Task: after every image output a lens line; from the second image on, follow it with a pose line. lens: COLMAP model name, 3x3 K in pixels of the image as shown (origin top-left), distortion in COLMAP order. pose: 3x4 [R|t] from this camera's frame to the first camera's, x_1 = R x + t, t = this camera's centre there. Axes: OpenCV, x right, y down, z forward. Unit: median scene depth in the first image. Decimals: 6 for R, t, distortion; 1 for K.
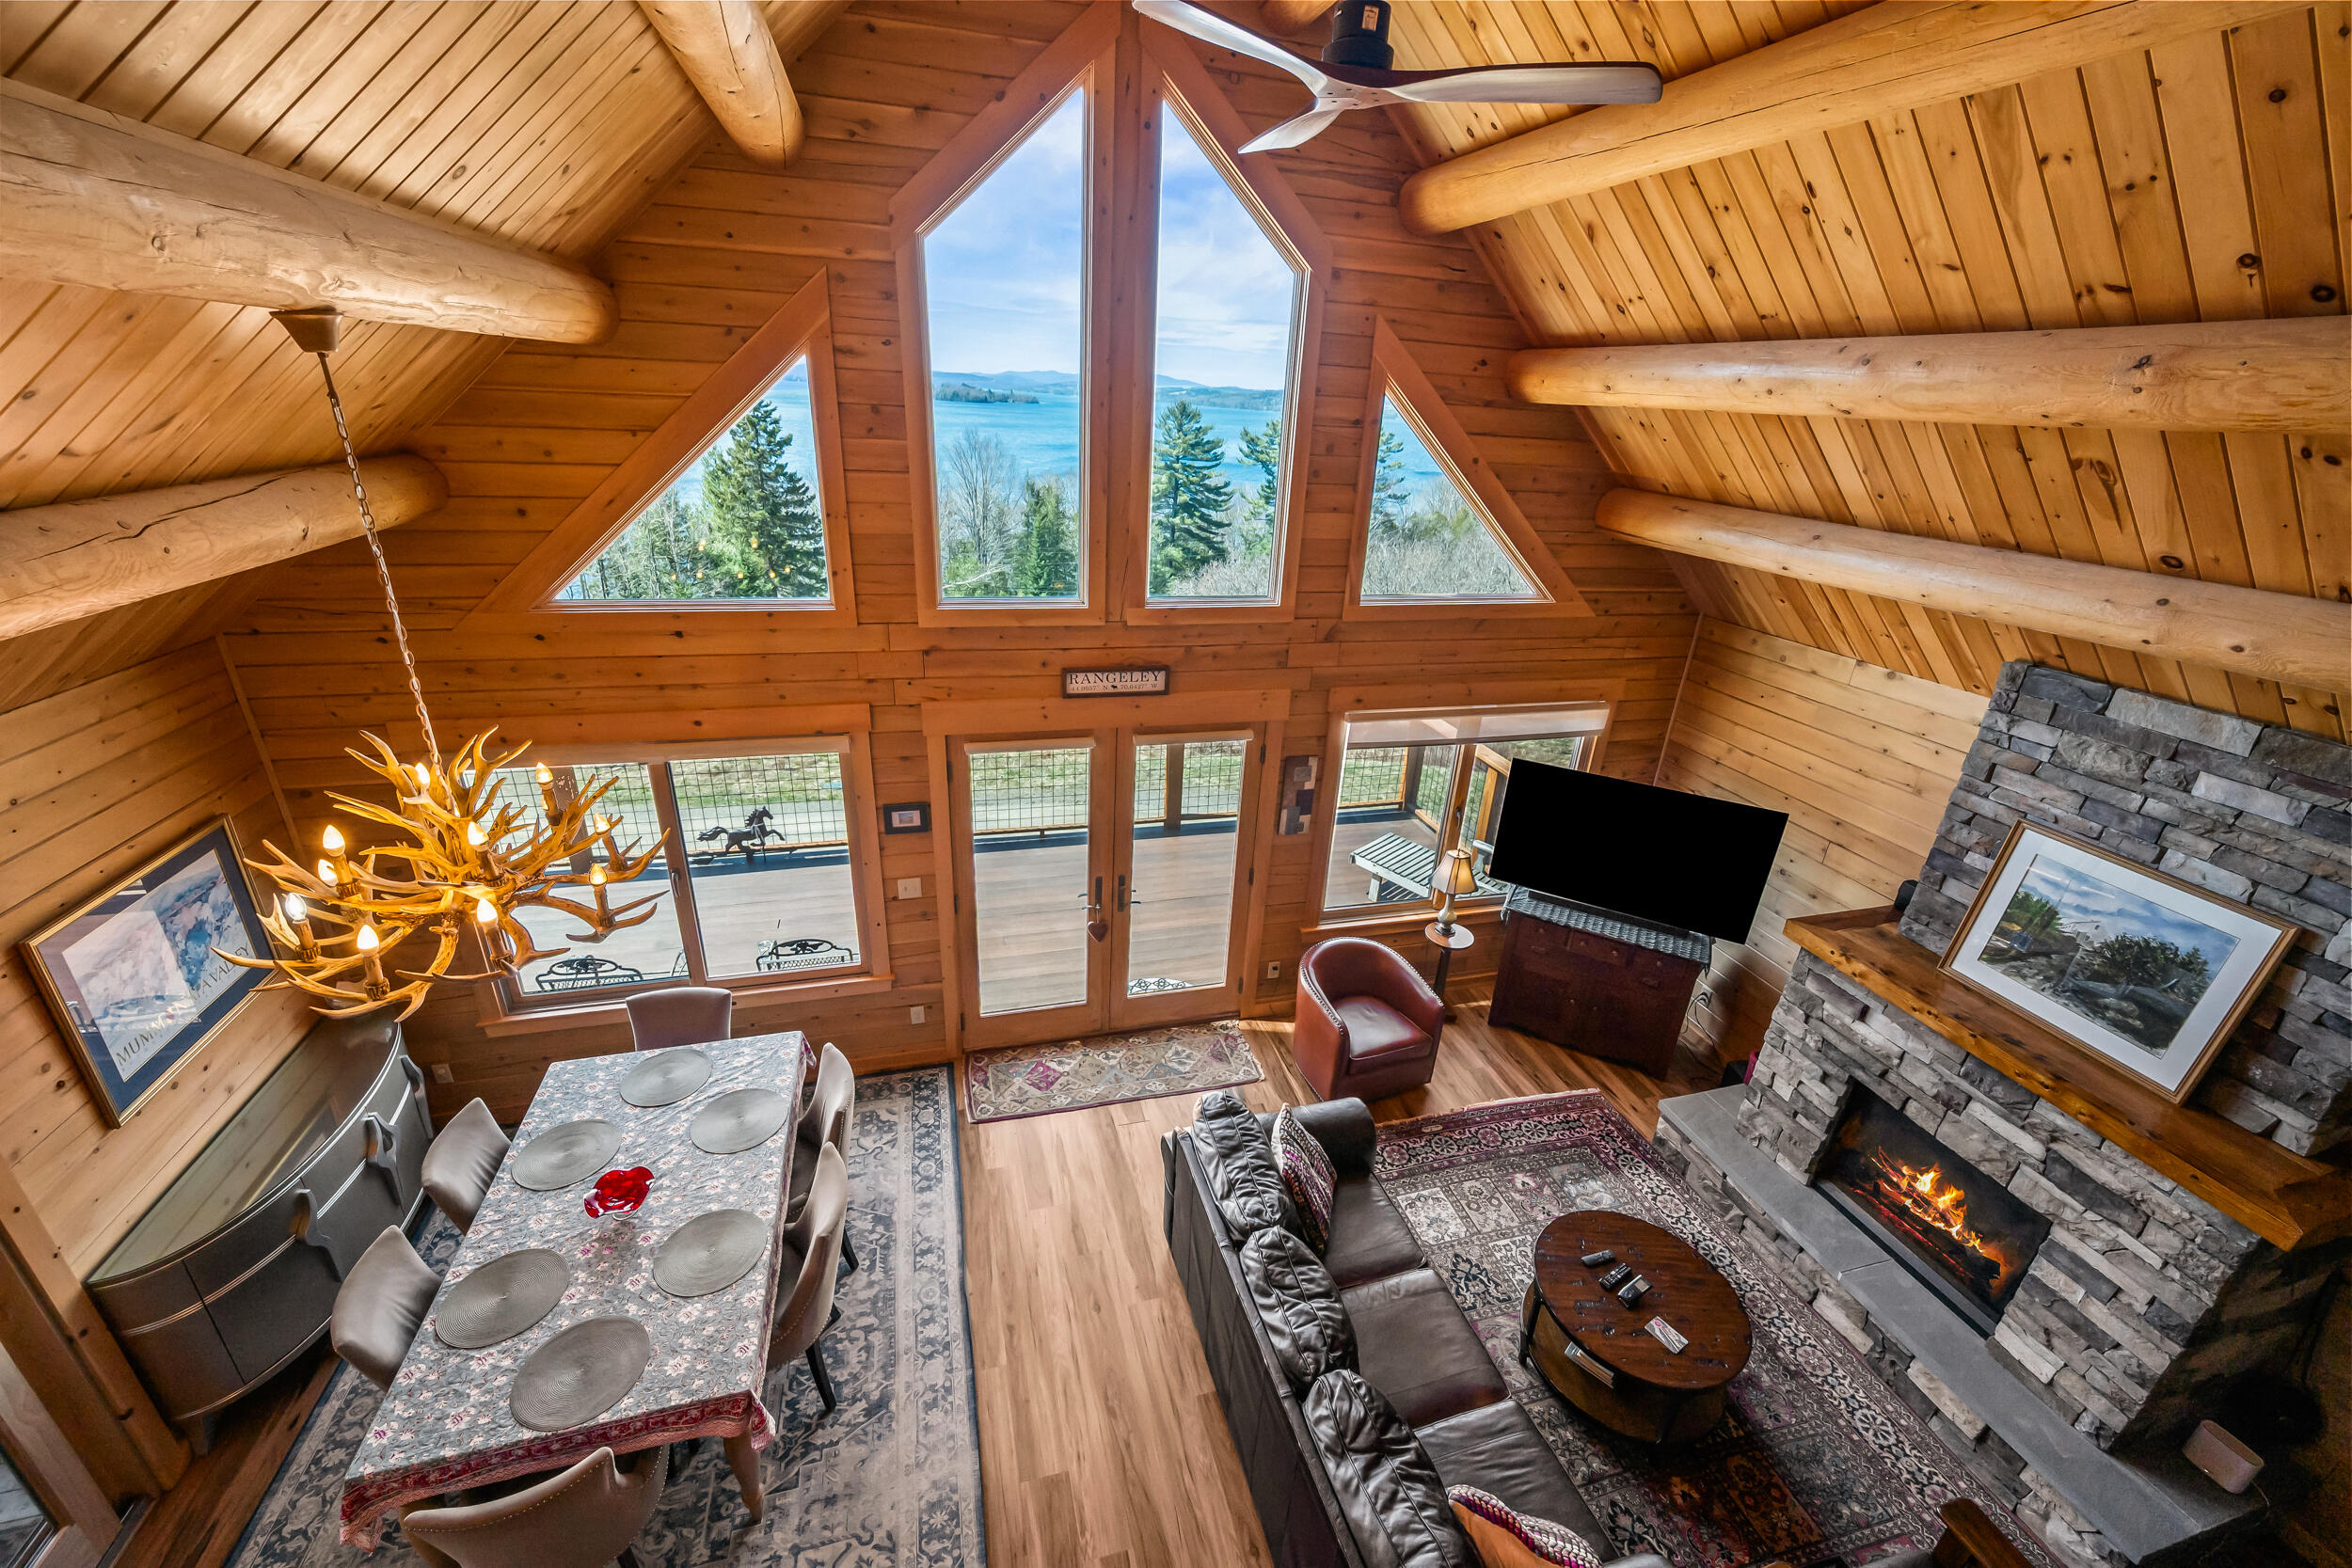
lens RADIAL K [[922.6, 0, 1179.4], [0, 922.6, 777.9], [0, 0, 1]] dist [-0.000877, -0.000073]
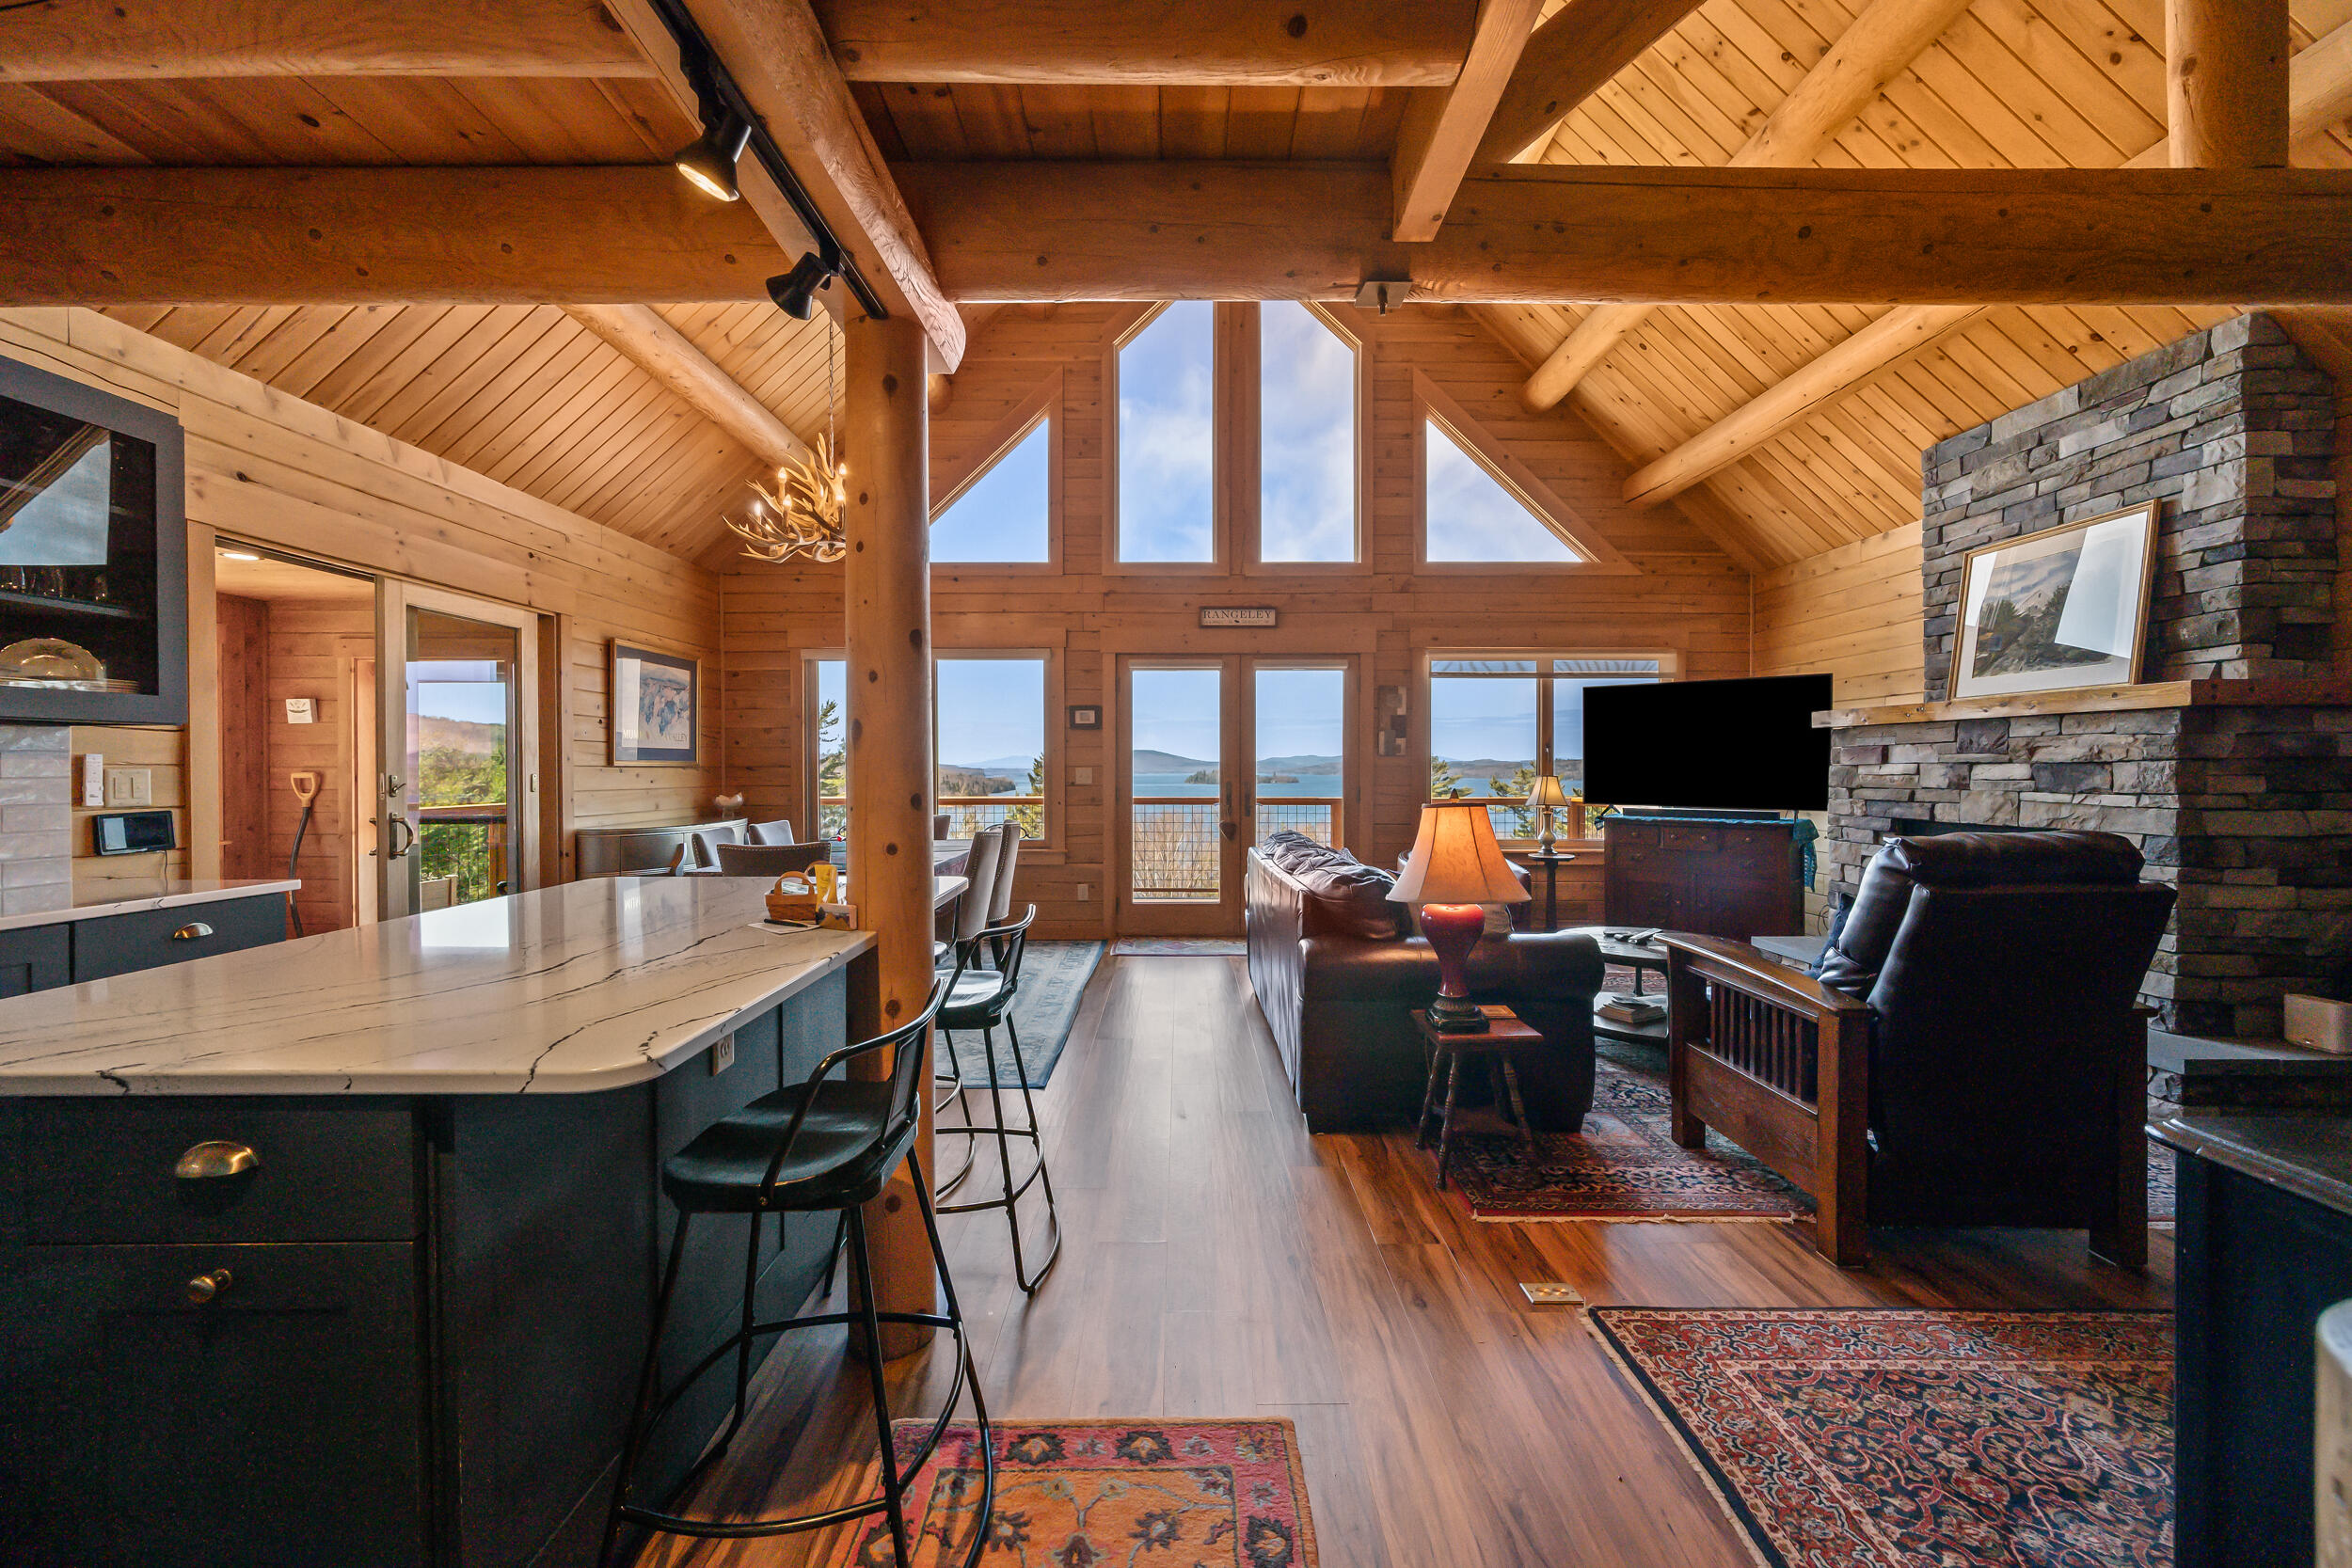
lens RADIAL K [[922.6, 0, 1176.8], [0, 922.6, 767.9], [0, 0, 1]] dist [-0.000877, -0.000073]
pose [[0.962029, -0.049478, -0.268424, 0.201154], [-0.059969, 0.921087, -0.384710, 0.635629], [0.266276, 0.386199, 0.883146, -0.147707]]
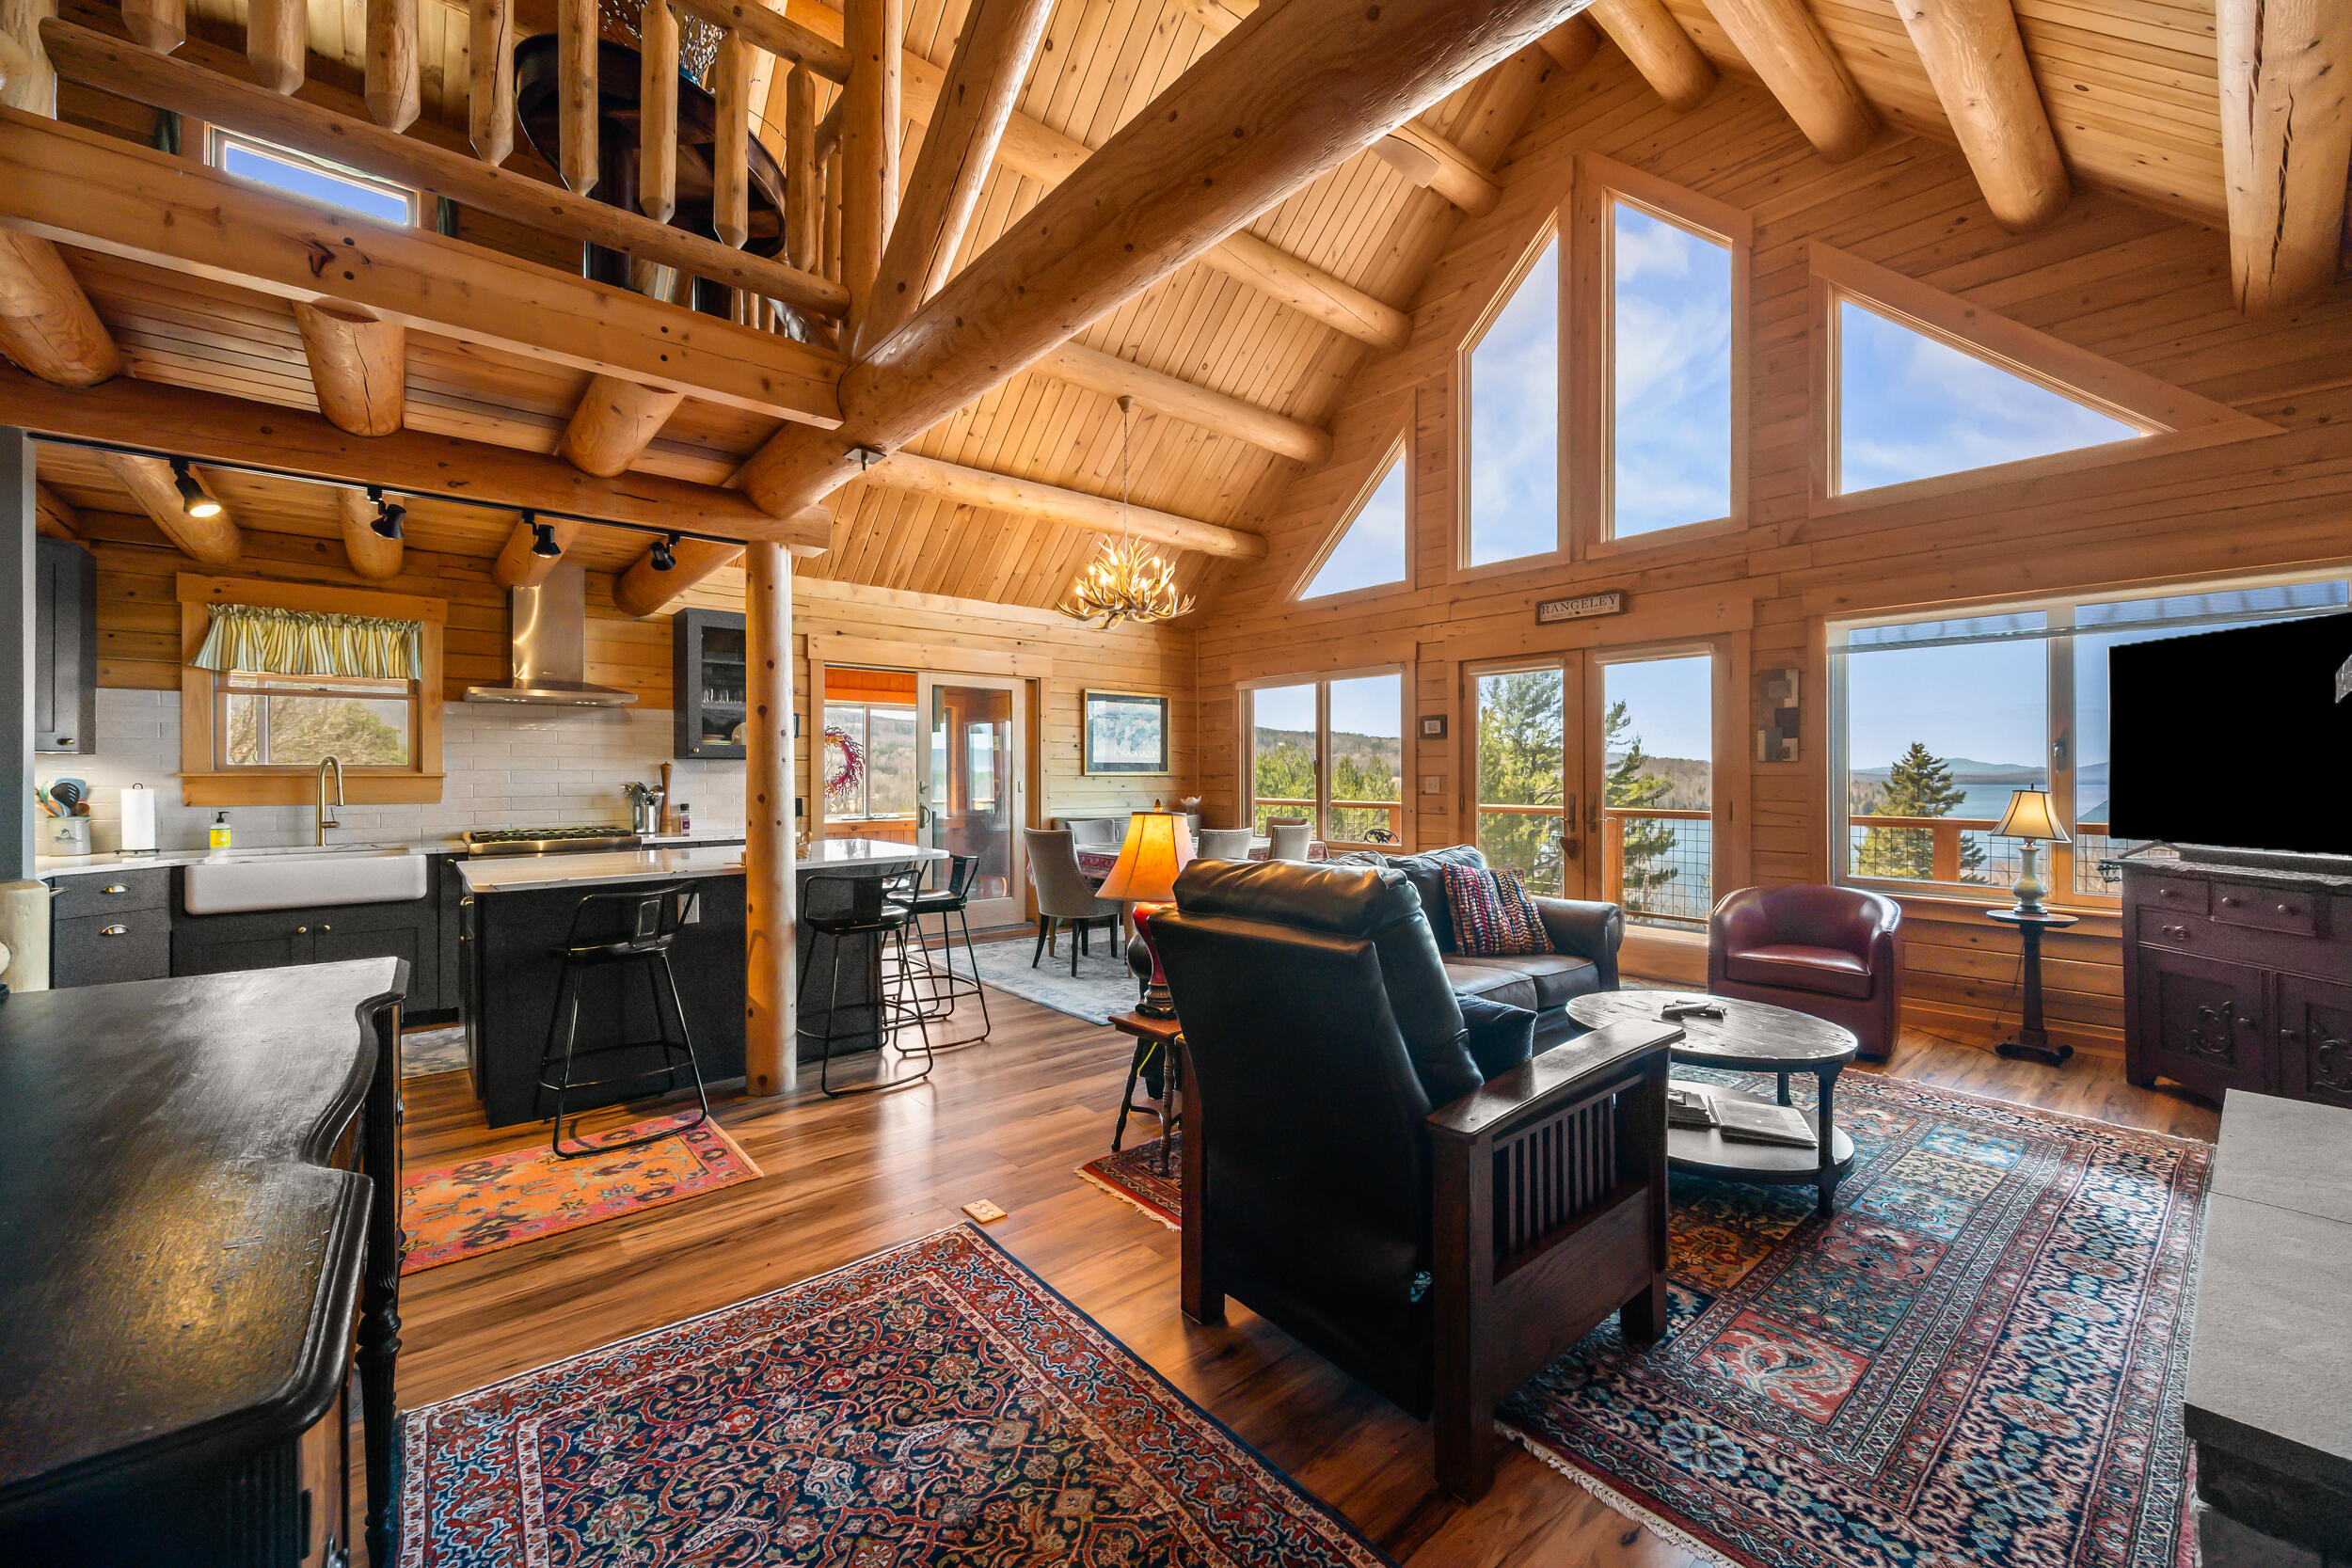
lens RADIAL K [[922.6, 0, 1185.9], [0, 922.6, 769.7], [0, 0, 1]] dist [-0.000877, -0.000073]
pose [[0.421903, -0.054910, -0.904977, 0.807245], [-0.330624, 0.920110, -0.209966, 0.521677], [0.844207, 0.387792, 0.370043, 0.193460]]
